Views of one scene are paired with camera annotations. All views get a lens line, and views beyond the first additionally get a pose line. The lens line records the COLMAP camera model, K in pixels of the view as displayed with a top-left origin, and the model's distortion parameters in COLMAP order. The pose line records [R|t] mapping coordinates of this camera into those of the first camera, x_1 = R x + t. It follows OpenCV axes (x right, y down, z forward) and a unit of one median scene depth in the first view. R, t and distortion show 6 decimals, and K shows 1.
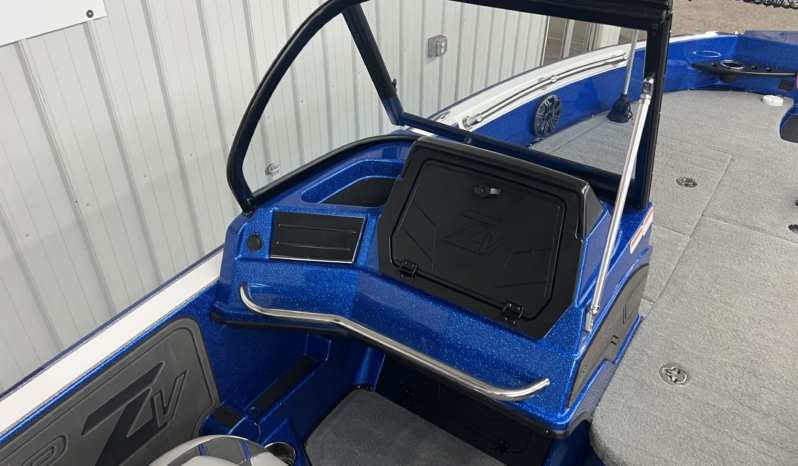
lens RADIAL K [[617.1, 0, 406.5], [0, 617.1, 238.5], [0, 0, 1]] dist [0.044931, -0.053107]
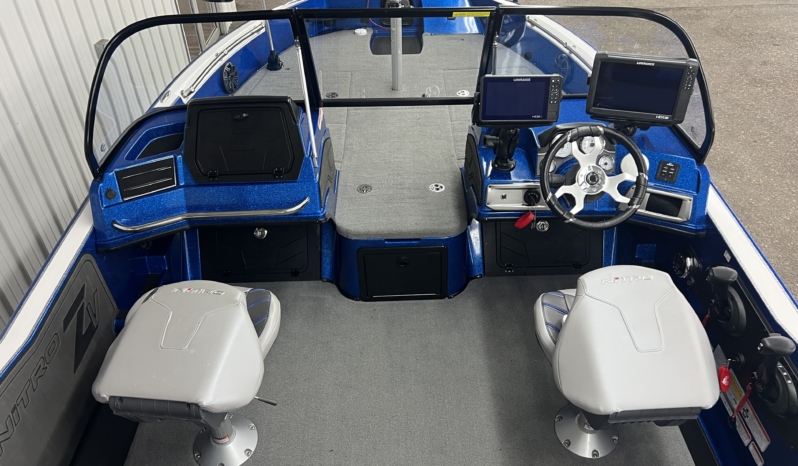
lens RADIAL K [[617.1, 0, 403.4], [0, 617.1, 243.3], [0, 0, 1]] dist [0.044931, -0.053107]
pose [[0.815900, -0.377292, 0.438131, -0.235362], [0.352980, 0.925190, 0.139389, 0.103561], [-0.457945, 0.040924, 0.888038, -0.470723]]
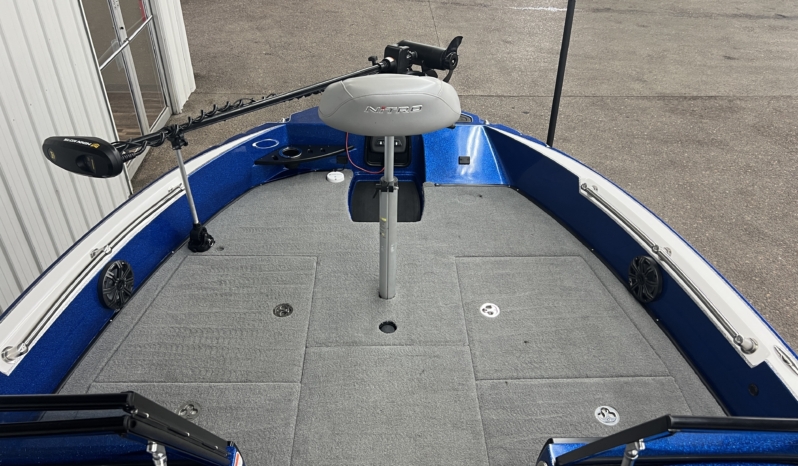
lens RADIAL K [[617.1, 0, 406.3], [0, 617.1, 230.6], [0, 0, 1]] dist [0.044931, -0.053107]
pose [[0.806728, -0.328055, 0.491498, 0.164090], [0.329702, 0.940129, 0.086337, -0.230978], [-0.490395, 0.092397, 0.866588, 0.031286]]
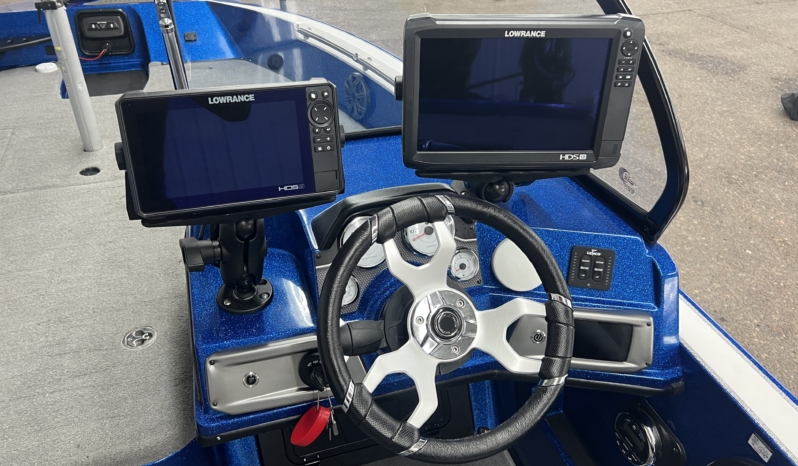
lens RADIAL K [[617.1, 0, 398.2], [0, 617.1, 238.8], [0, 0, 1]] dist [0.044931, -0.053107]
pose [[0.614550, -0.443431, 0.652455, 0.211397], [0.452128, 0.875735, 0.169319, 0.122231], [-0.646459, 0.190938, 0.738670, -0.035452]]
